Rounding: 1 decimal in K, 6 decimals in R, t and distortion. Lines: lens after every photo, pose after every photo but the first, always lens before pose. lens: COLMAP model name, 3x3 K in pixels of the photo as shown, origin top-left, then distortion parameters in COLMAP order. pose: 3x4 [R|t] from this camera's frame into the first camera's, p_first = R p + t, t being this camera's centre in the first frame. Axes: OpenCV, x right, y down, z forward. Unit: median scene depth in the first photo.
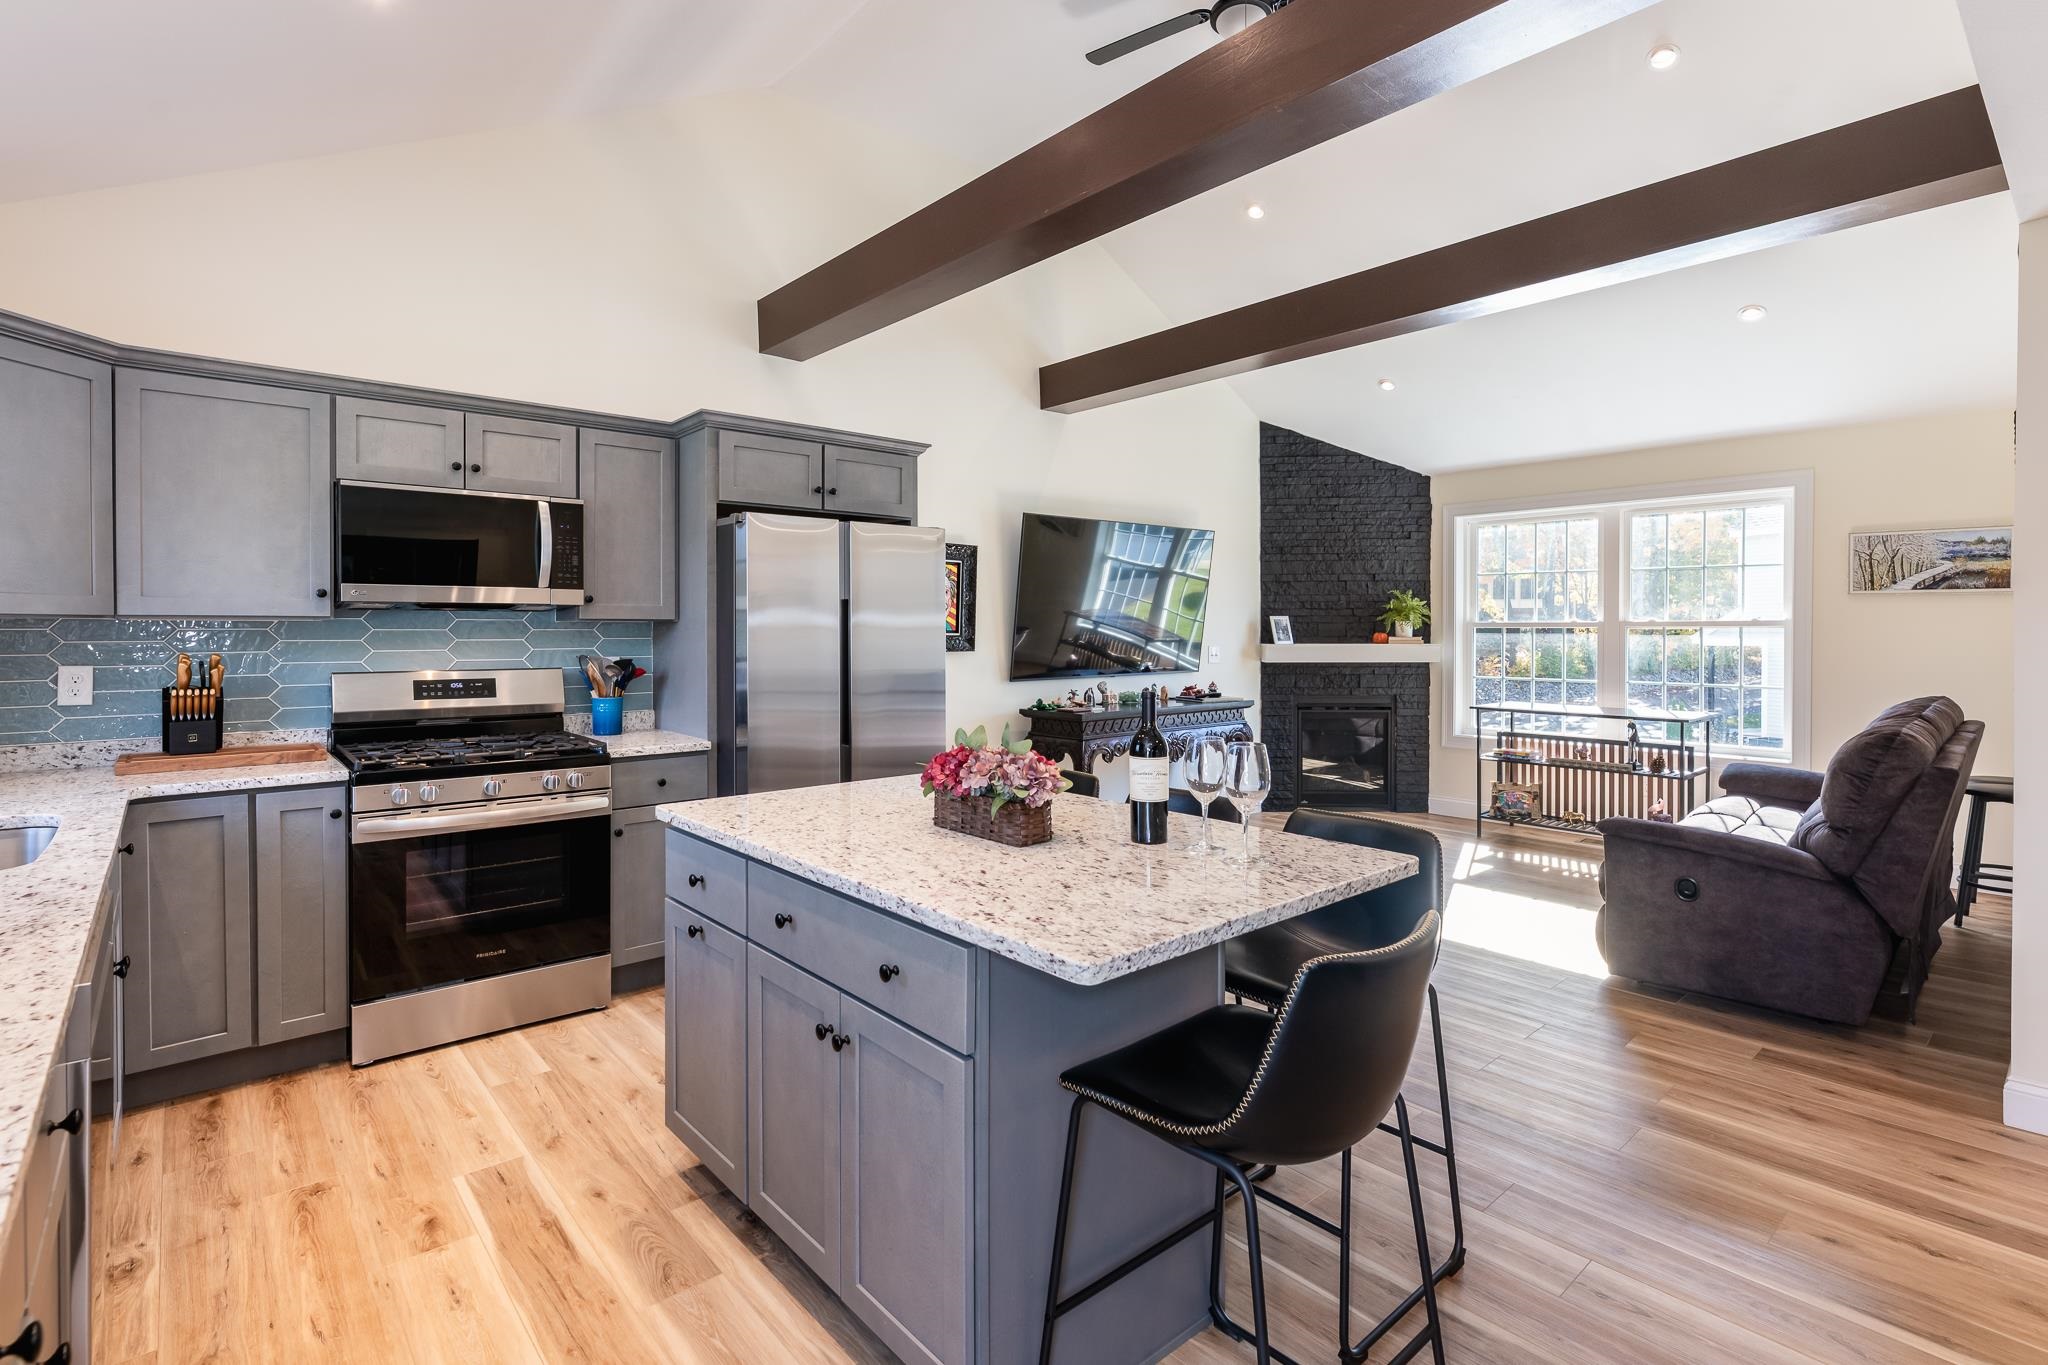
lens RADIAL K [[966.9, 0, 1022.9], [0, 966.9, 634.5], [0, 0, 1]] dist [-0.001186, -0.000287]
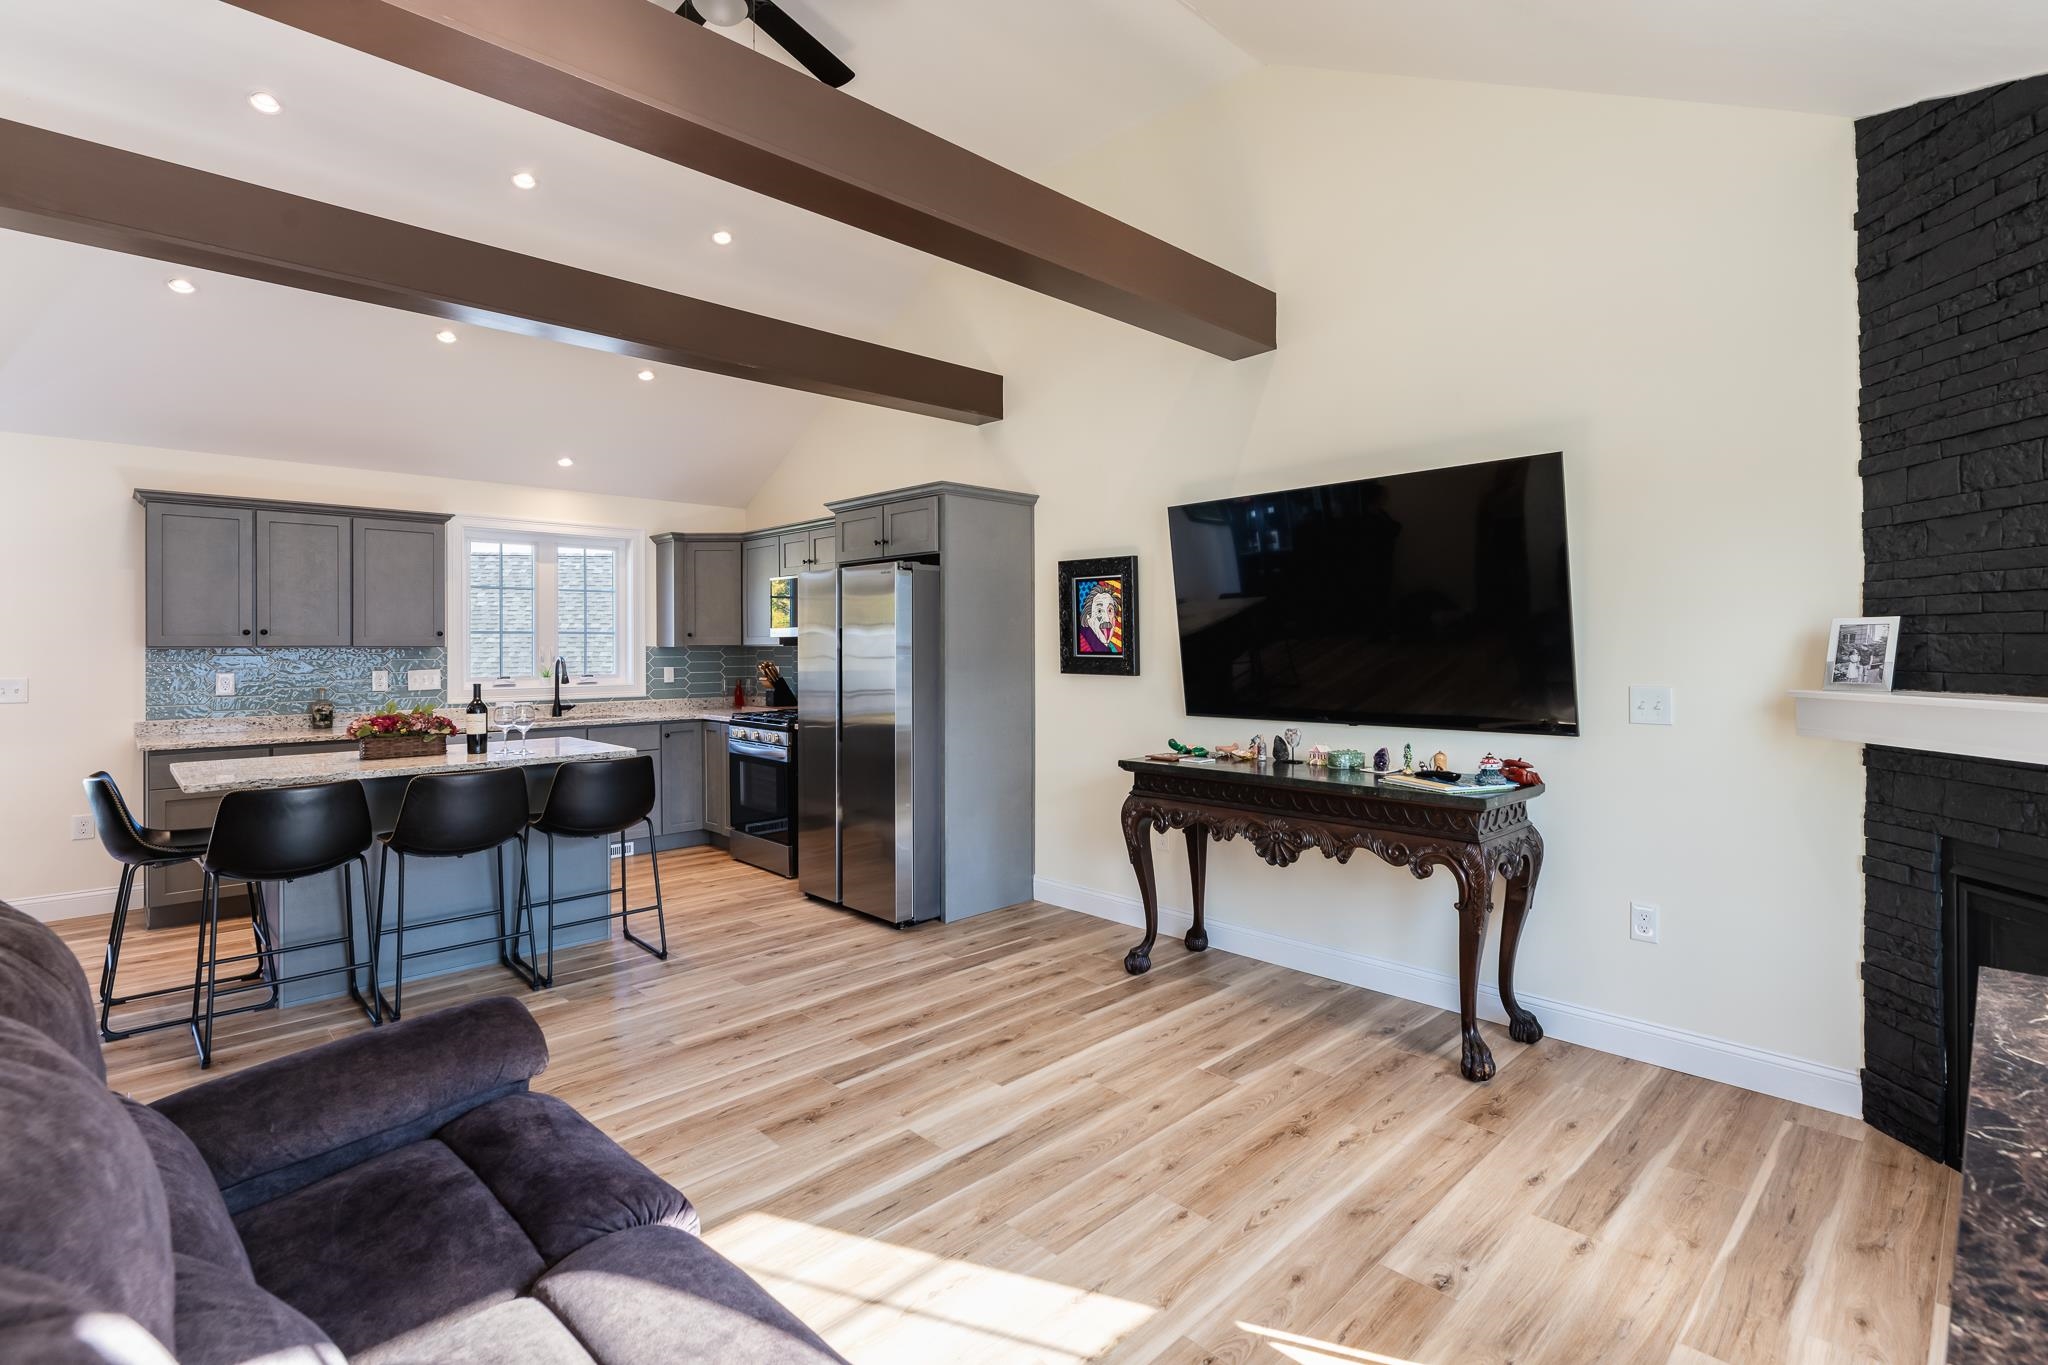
lens RADIAL K [[961.7, 0, 1077.8], [0, 961.7, 645.6], [0, 0, 1]] dist [-0.002510, -0.000559]
pose [[0.082658, -0.000743, -0.996578, 0.675577], [-0.000936, 0.999999, -0.000823, -0.008033], [0.996578, 0.001001, 0.082657, 0.729888]]
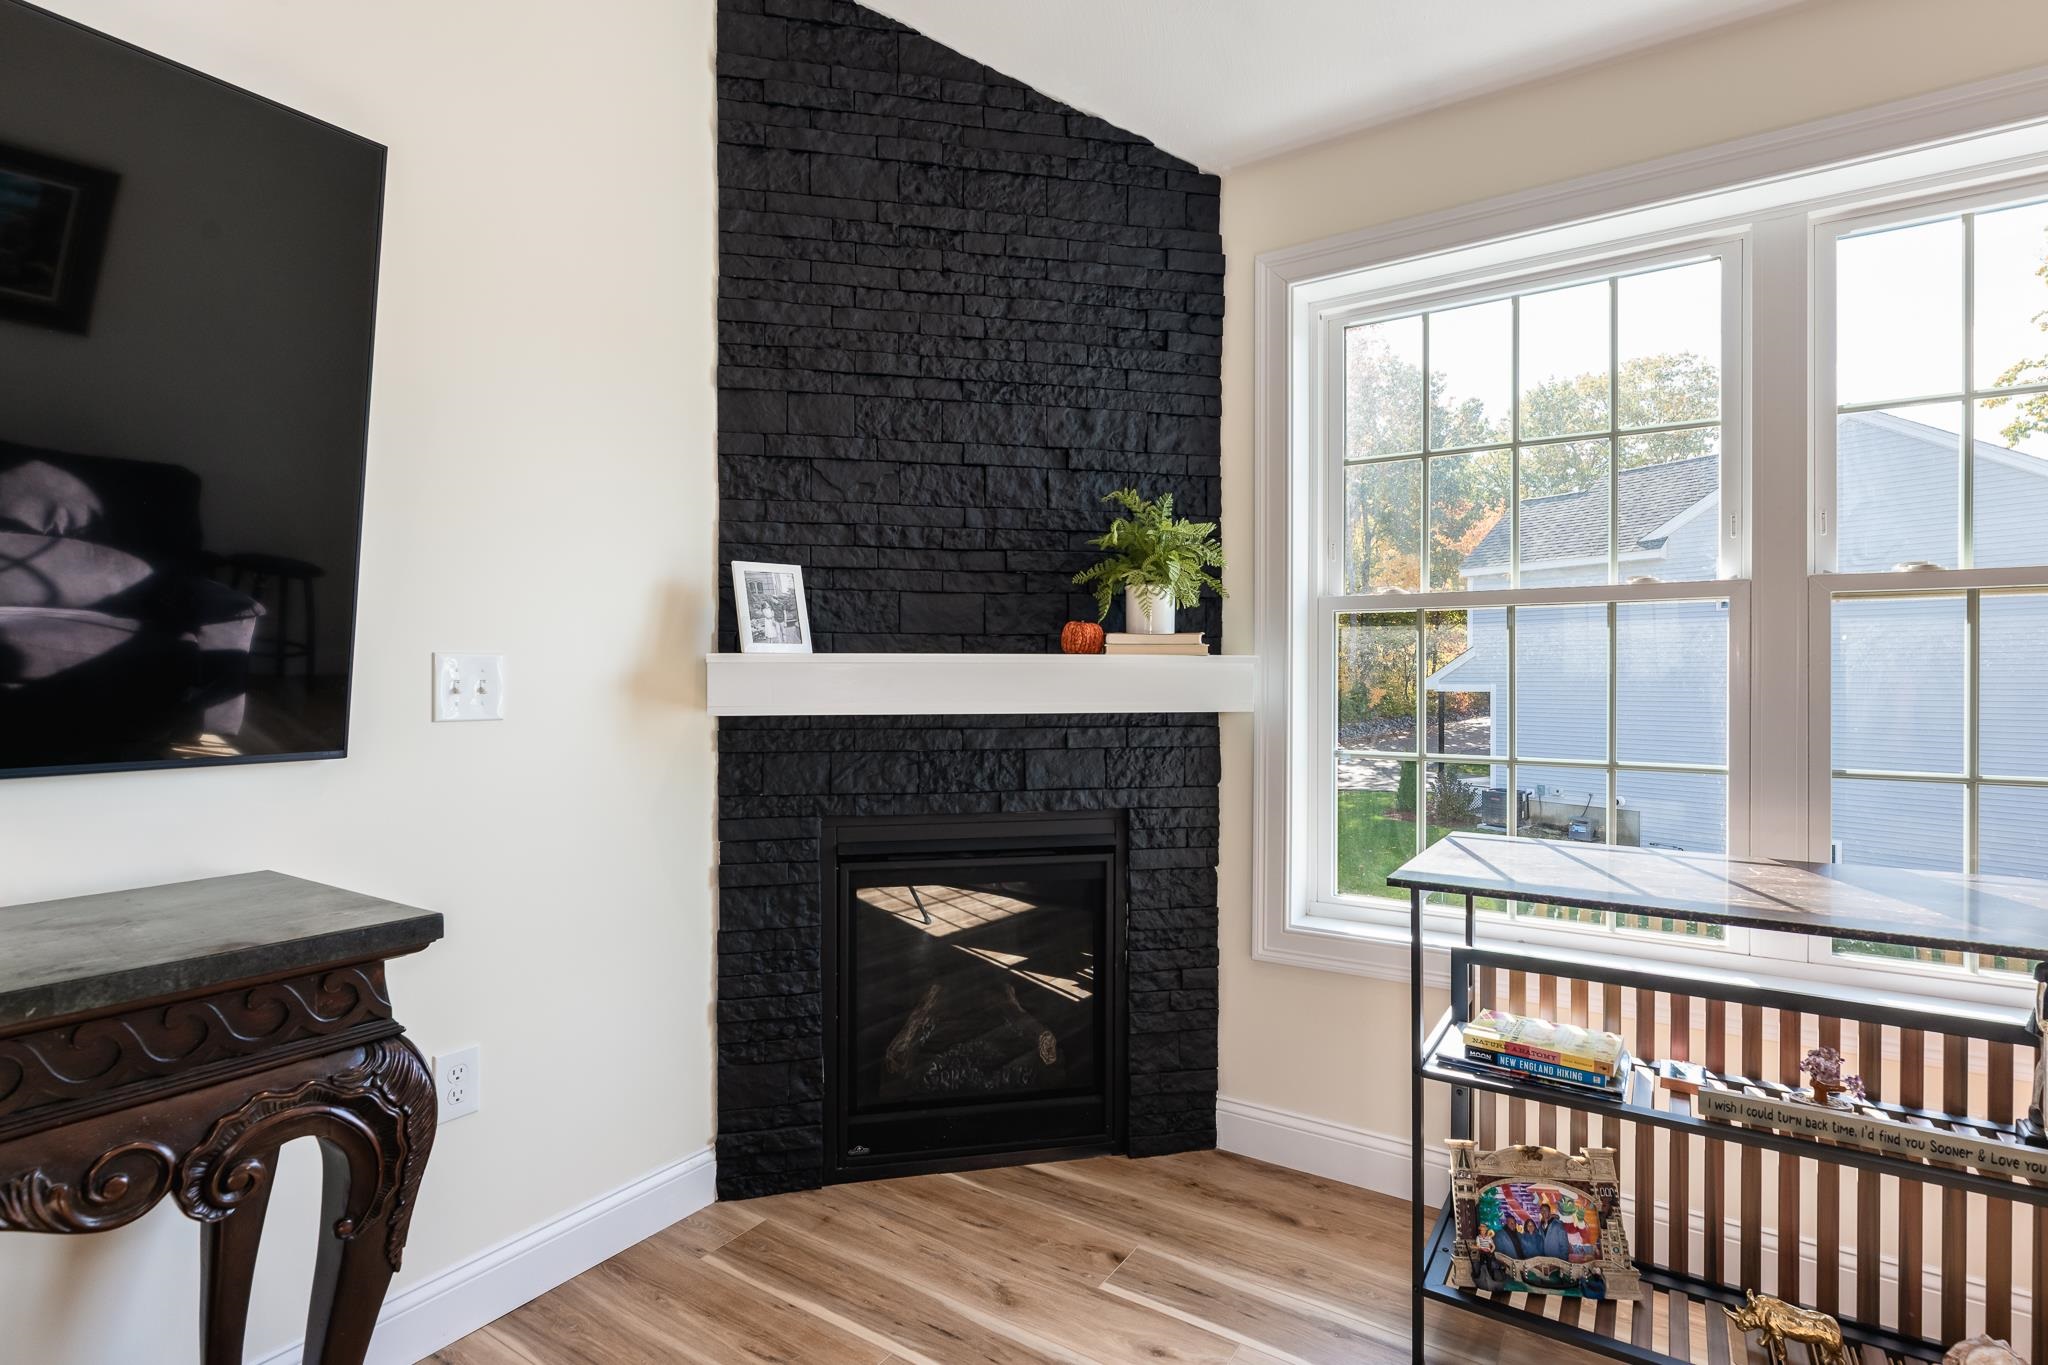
lens RADIAL K [[982.9, 0, 1035.1], [0, 982.9, 673.1], [0, 0, 1]] dist [-0.001310, -0.000811]
pose [[0.963499, 0.003739, 0.267686, 0.290524], [-0.000921, 0.999943, -0.010649, 0.020712], [-0.267711, 0.010013, 0.963447, 0.749333]]
